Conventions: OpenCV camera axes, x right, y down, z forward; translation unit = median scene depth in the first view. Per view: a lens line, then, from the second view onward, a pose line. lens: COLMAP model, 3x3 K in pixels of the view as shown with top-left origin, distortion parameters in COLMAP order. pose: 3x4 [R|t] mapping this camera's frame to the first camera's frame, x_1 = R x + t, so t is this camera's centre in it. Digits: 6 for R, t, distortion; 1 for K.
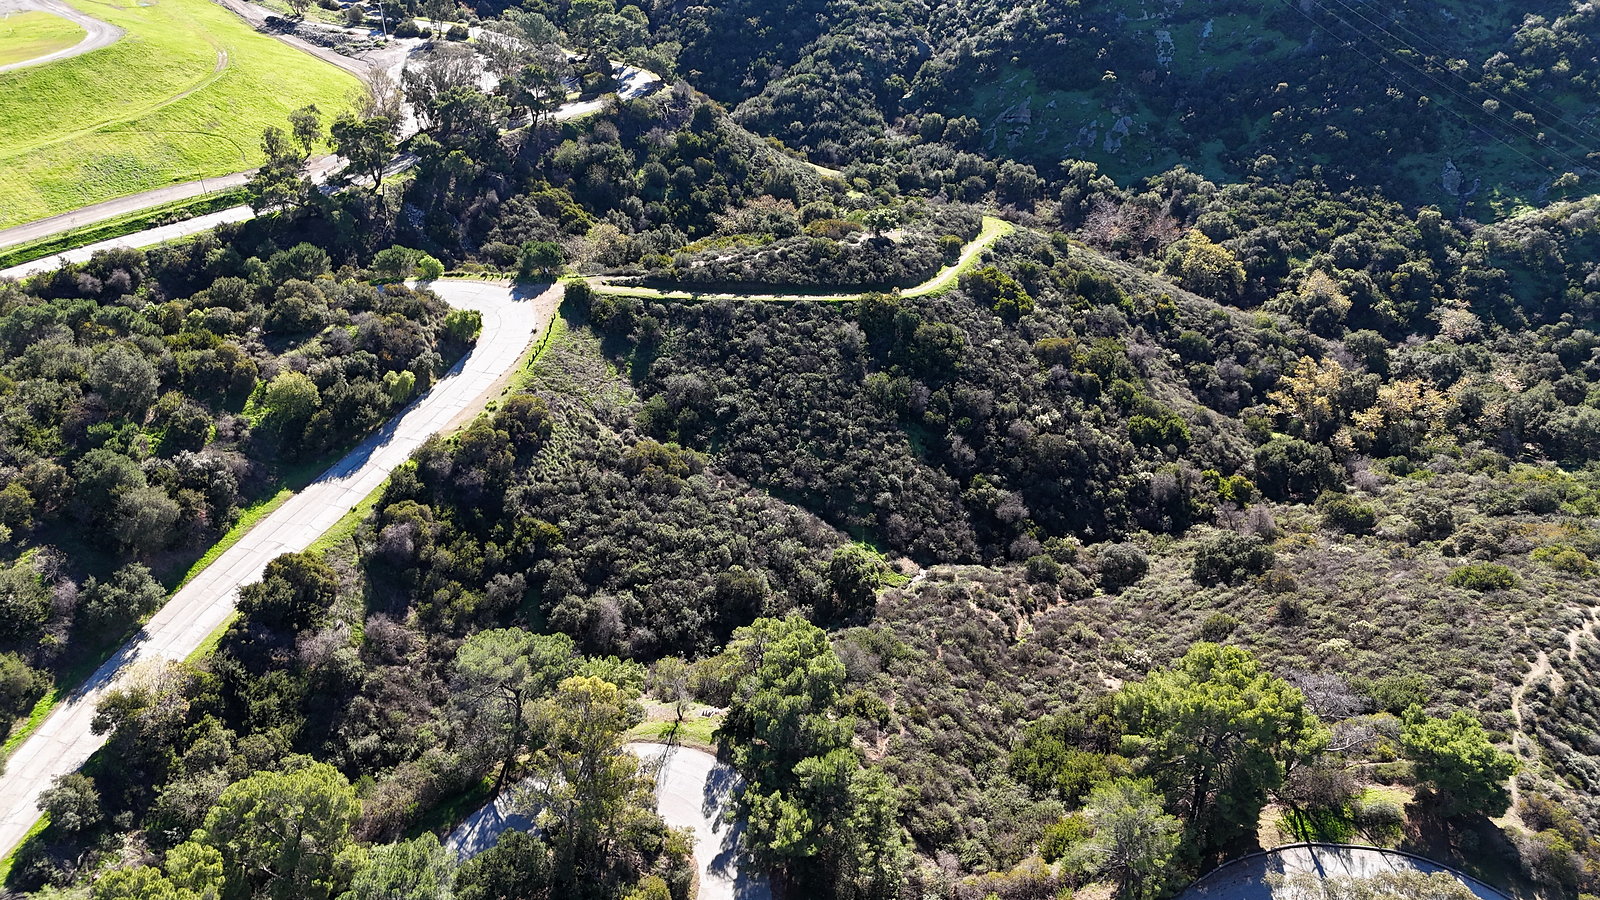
lens RADIAL K [[1169.2, 0, 799.5], [0, 1169.2, 443.8], [0, 0, 1]] dist [0.106285, -0.128989]
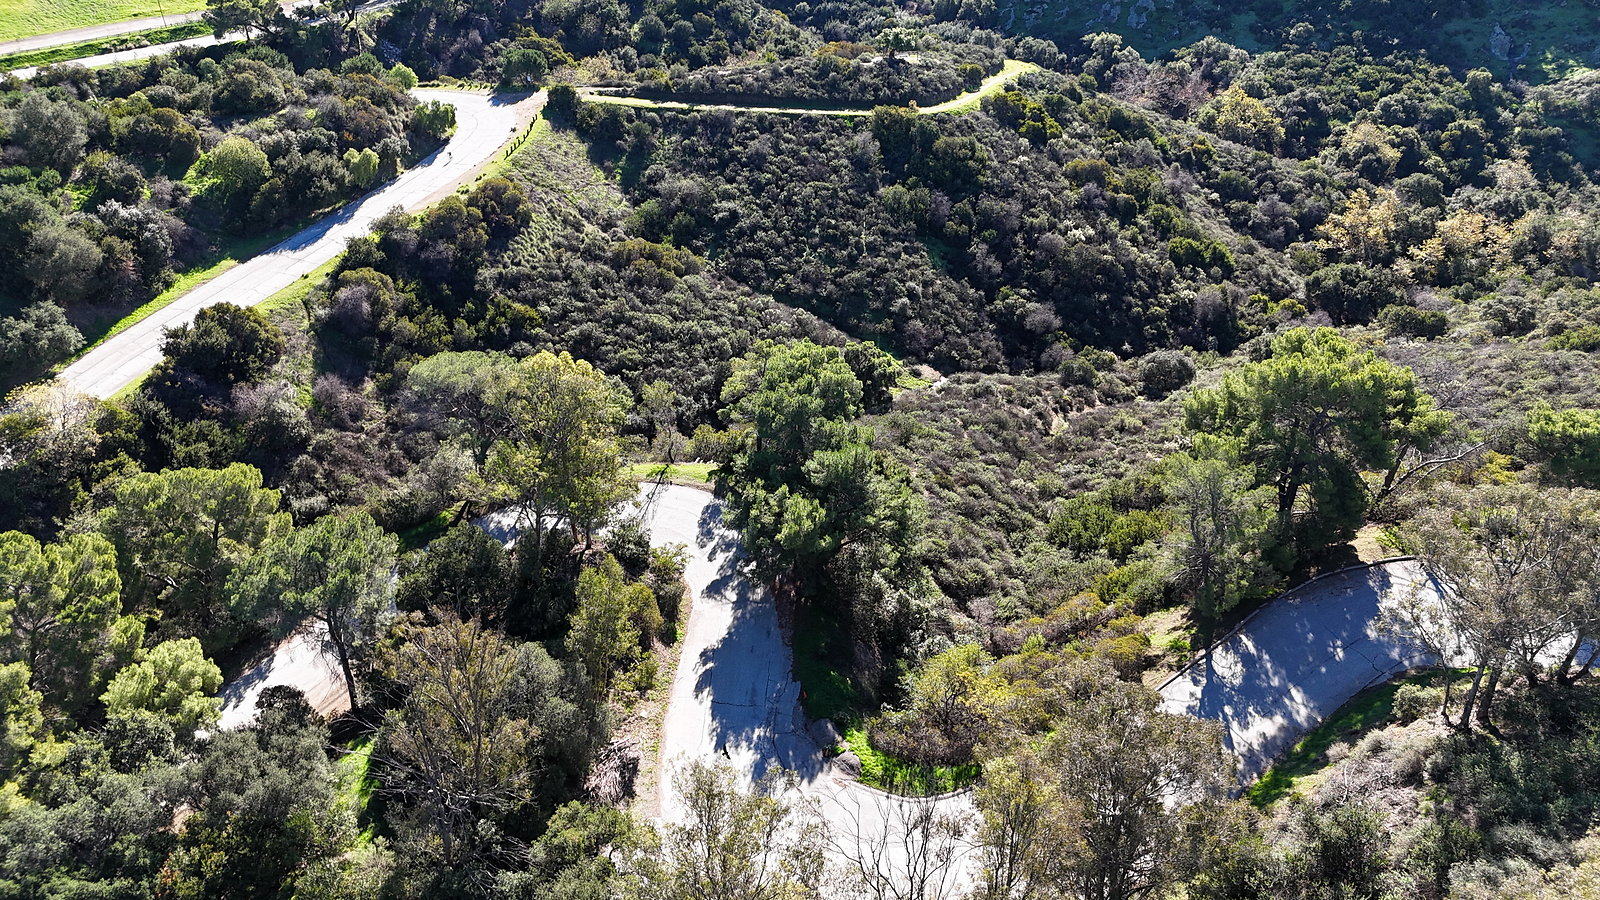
lens RADIAL K [[1168.3, 0, 800.0], [0, 1168.3, 450.0], [0, 0, 1]] dist [0.084116, -0.086973]
pose [[0.999996, 0.000301, -0.002802, -0.002930], [-0.000287, 0.999987, 0.005045, 0.150605], [0.002803, -0.005044, 0.999983, 0.096348]]
